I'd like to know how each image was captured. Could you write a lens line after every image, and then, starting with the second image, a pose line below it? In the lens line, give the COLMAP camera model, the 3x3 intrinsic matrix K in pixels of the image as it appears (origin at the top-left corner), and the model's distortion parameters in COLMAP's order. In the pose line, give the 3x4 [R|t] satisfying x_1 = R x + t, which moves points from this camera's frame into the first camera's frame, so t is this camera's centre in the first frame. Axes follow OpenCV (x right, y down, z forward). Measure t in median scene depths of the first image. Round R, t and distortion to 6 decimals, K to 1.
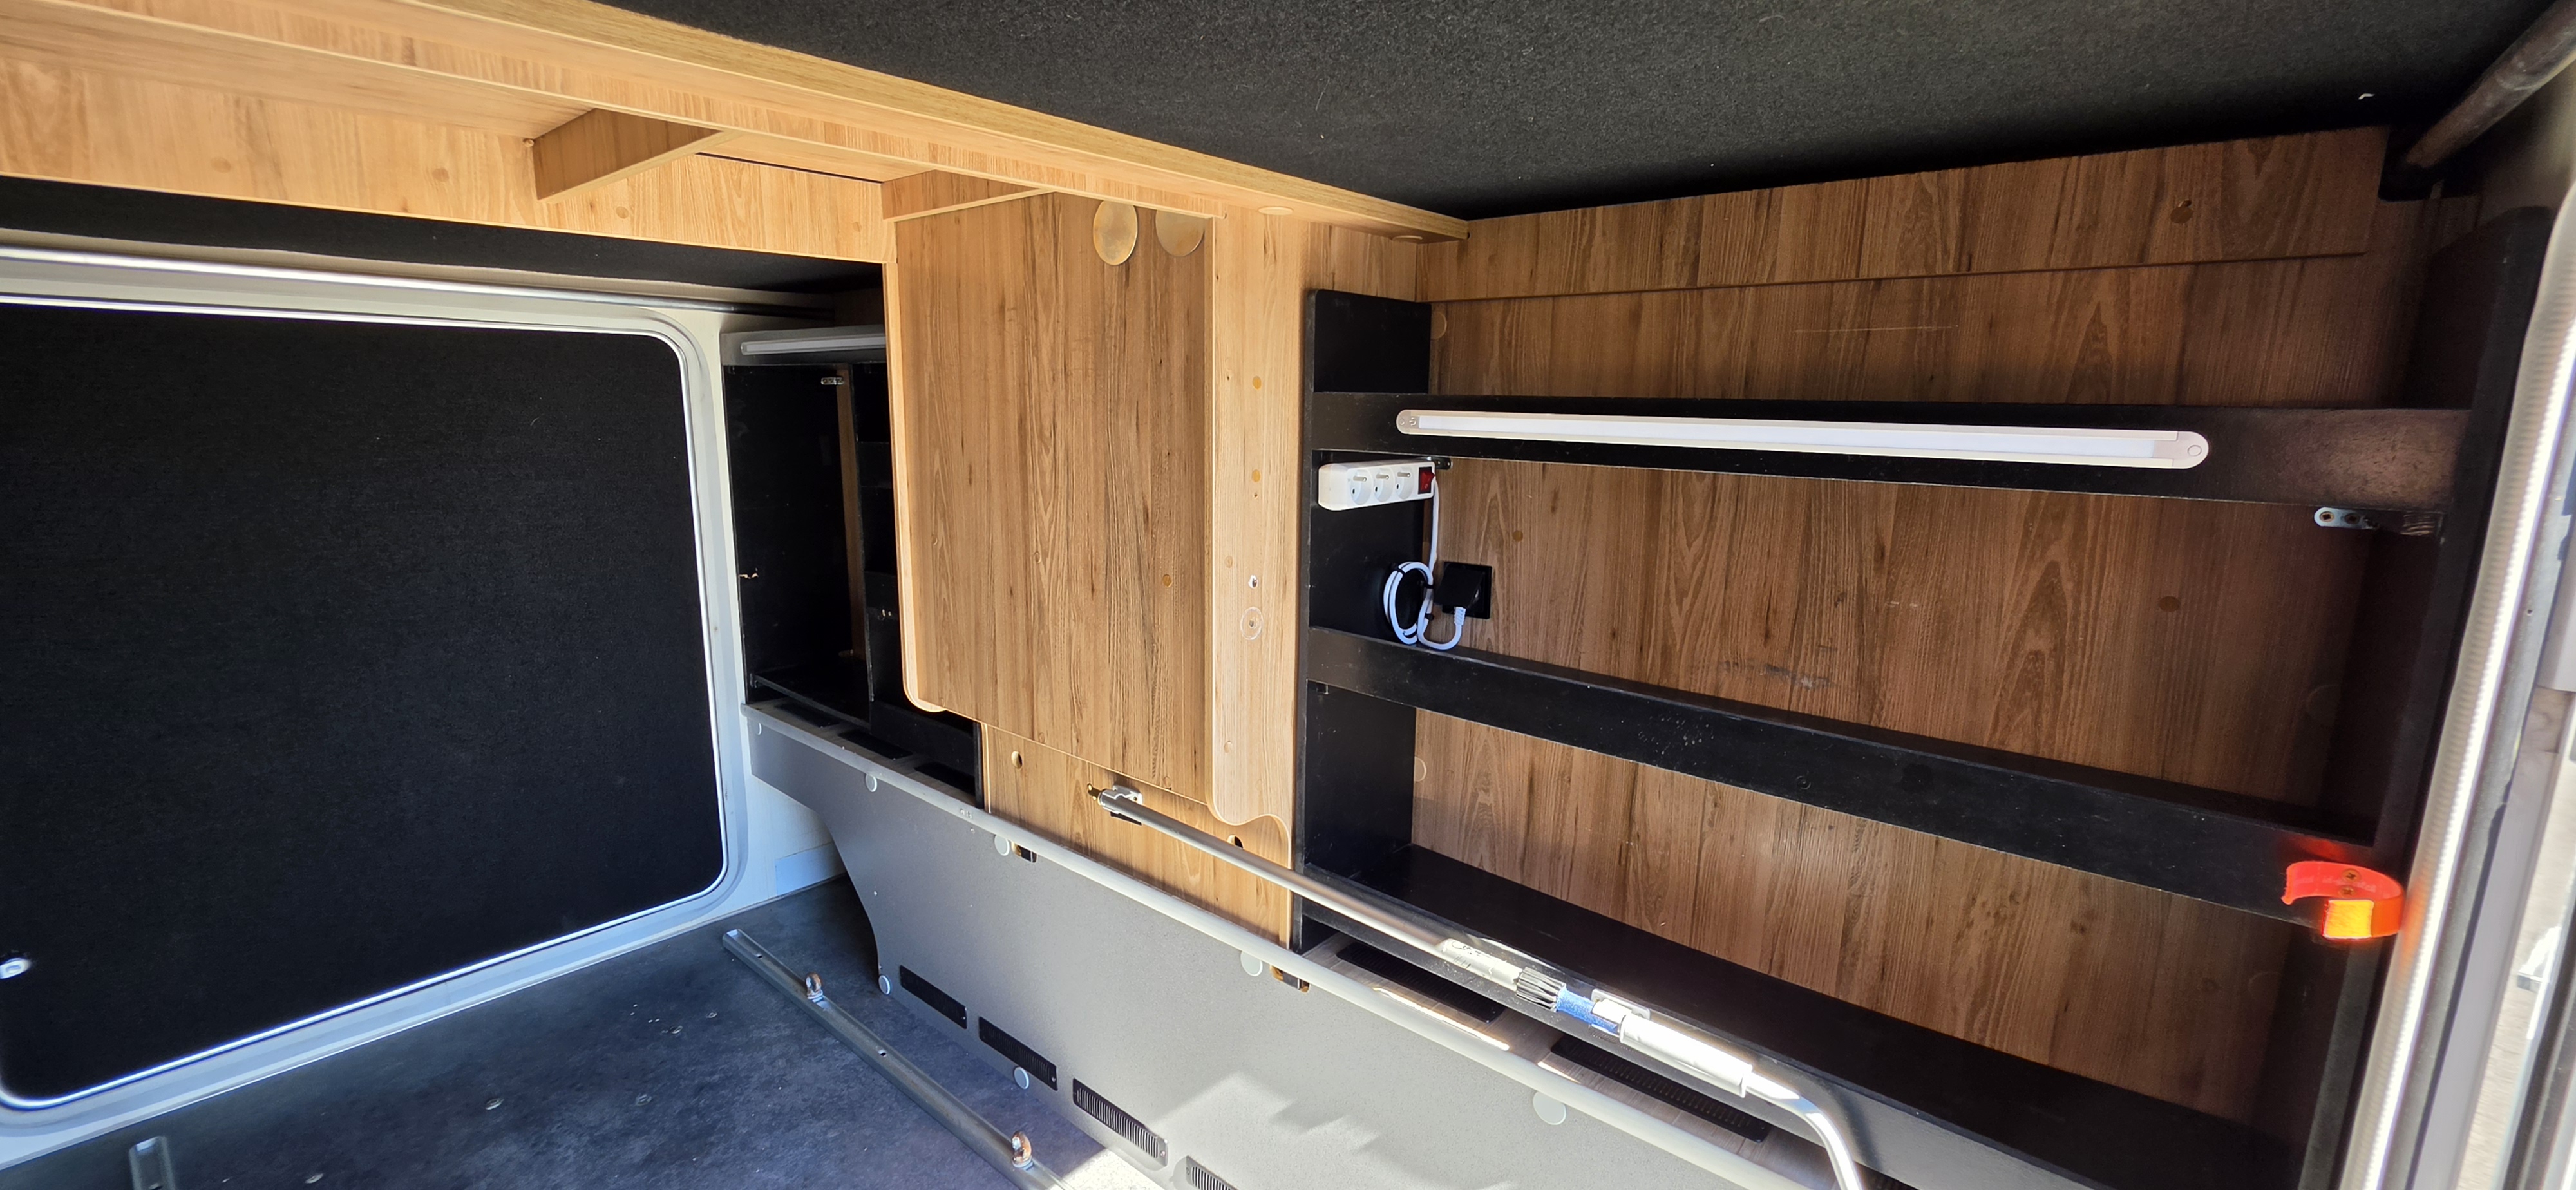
lens RADIAL K [[1032.3, 0, 1288.0], [0, 1032.3, 595.0], [0, 0, 1]] dist [0.000041, -0.000060]
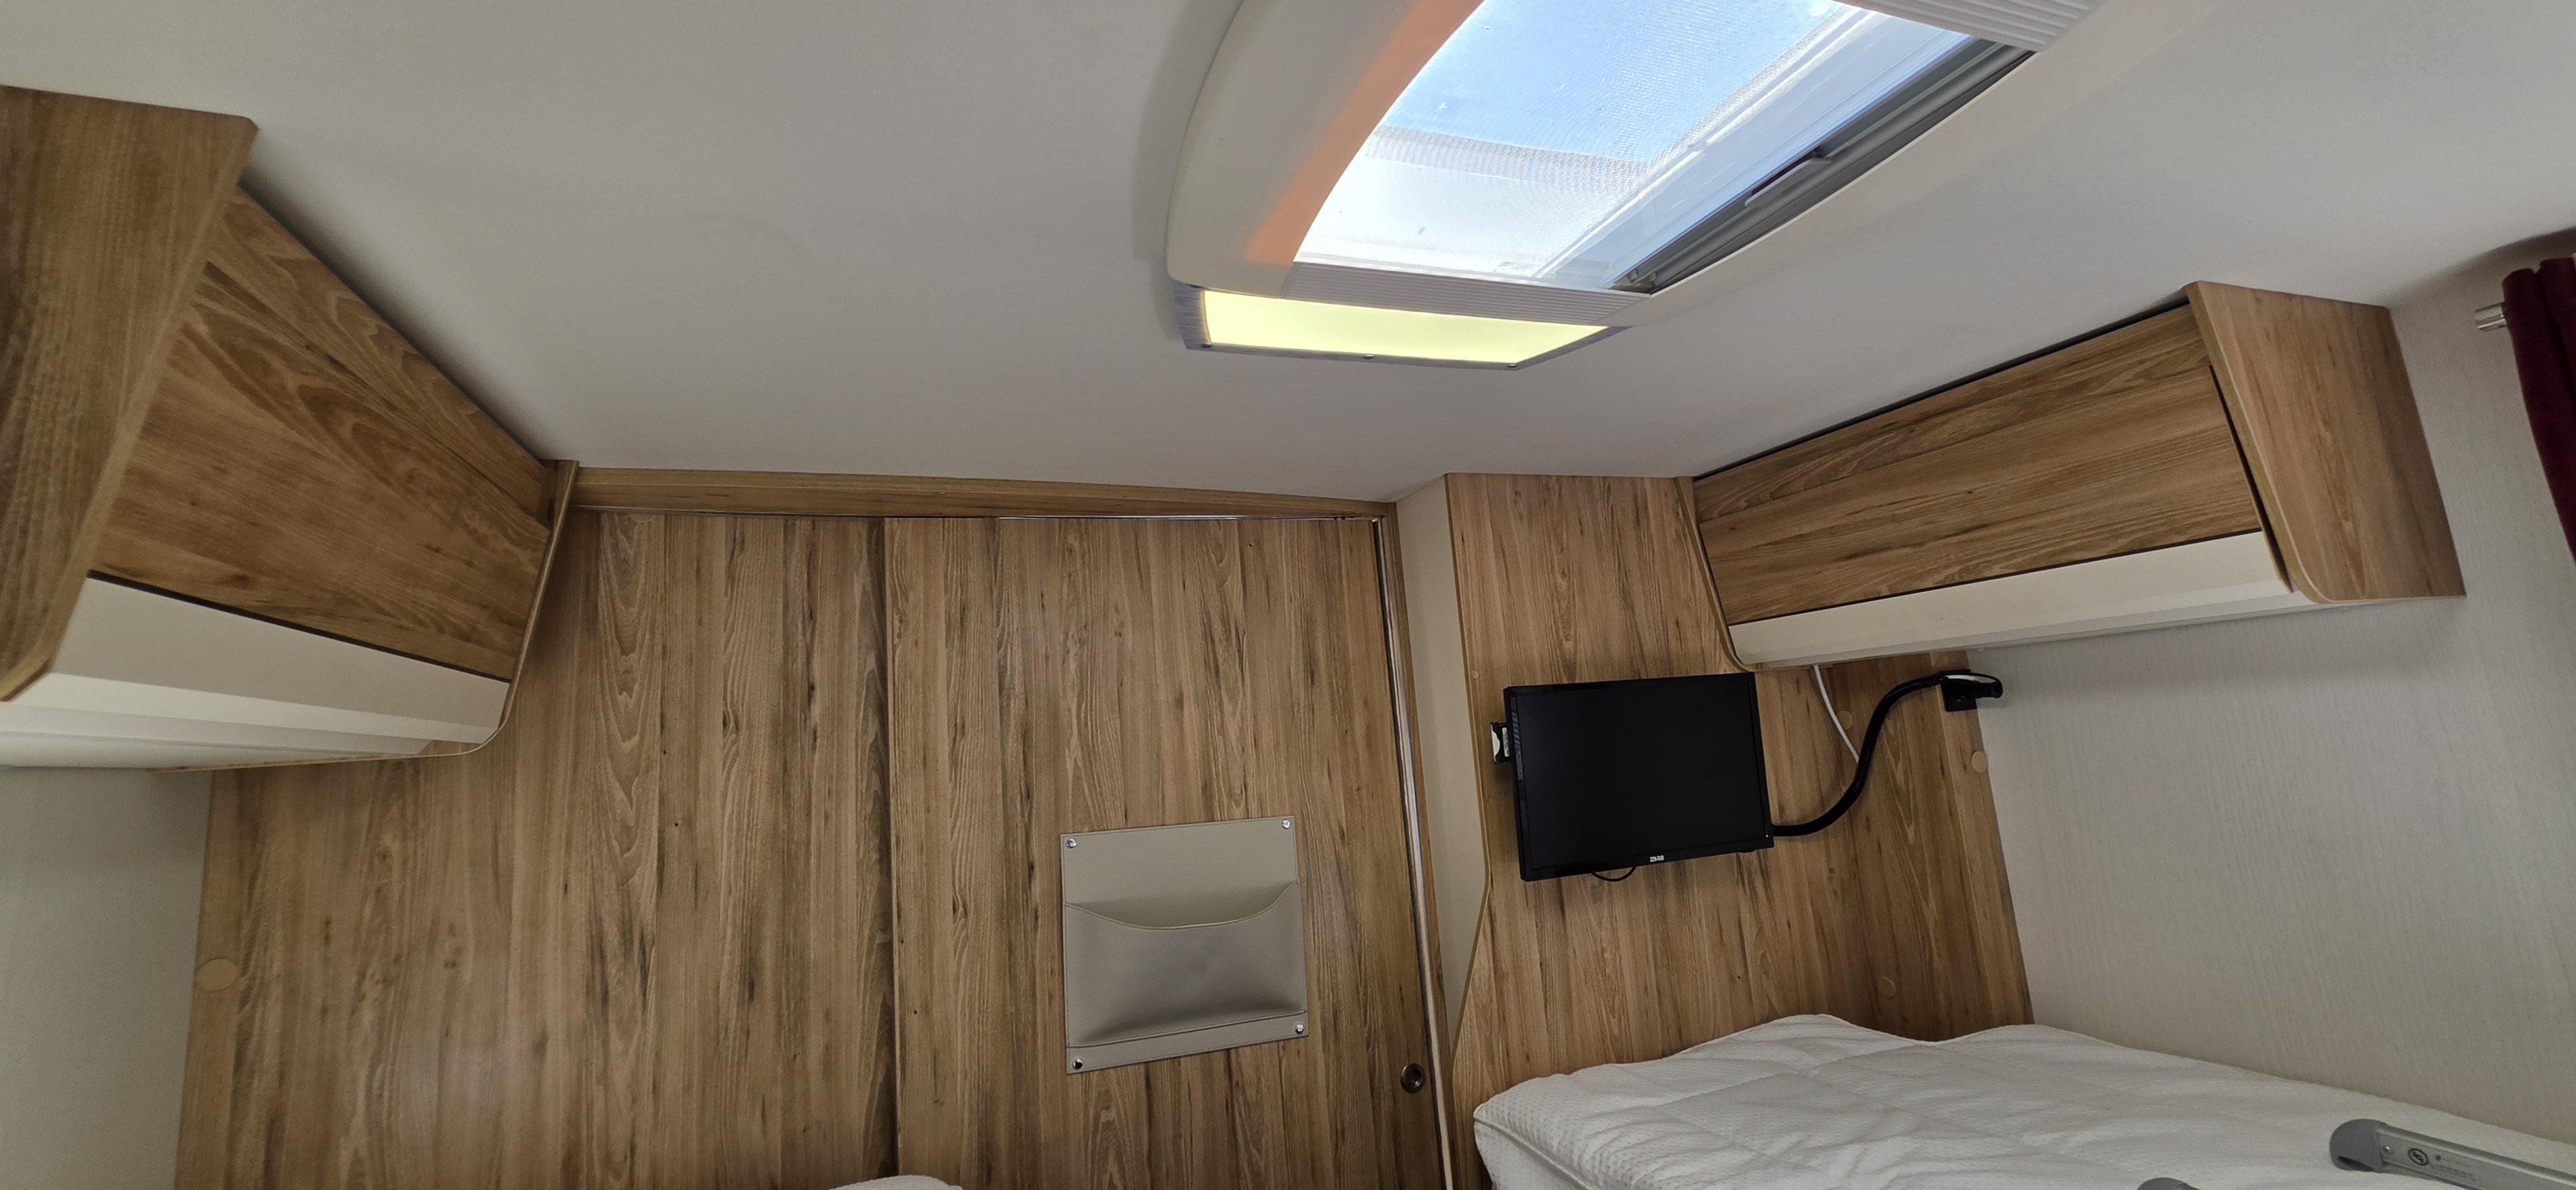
lens RADIAL K [[1032.3, 0, 1288.0], [0, 1032.3, 595.0], [0, 0, 1]] dist [0.000041, -0.000060]
pose [[0.483960, 0.073309, 0.872014, -1.345131], [0.245923, 0.944933, -0.215924, -0.090480], [-0.839824, 0.318947, 0.439282, 0.275196]]
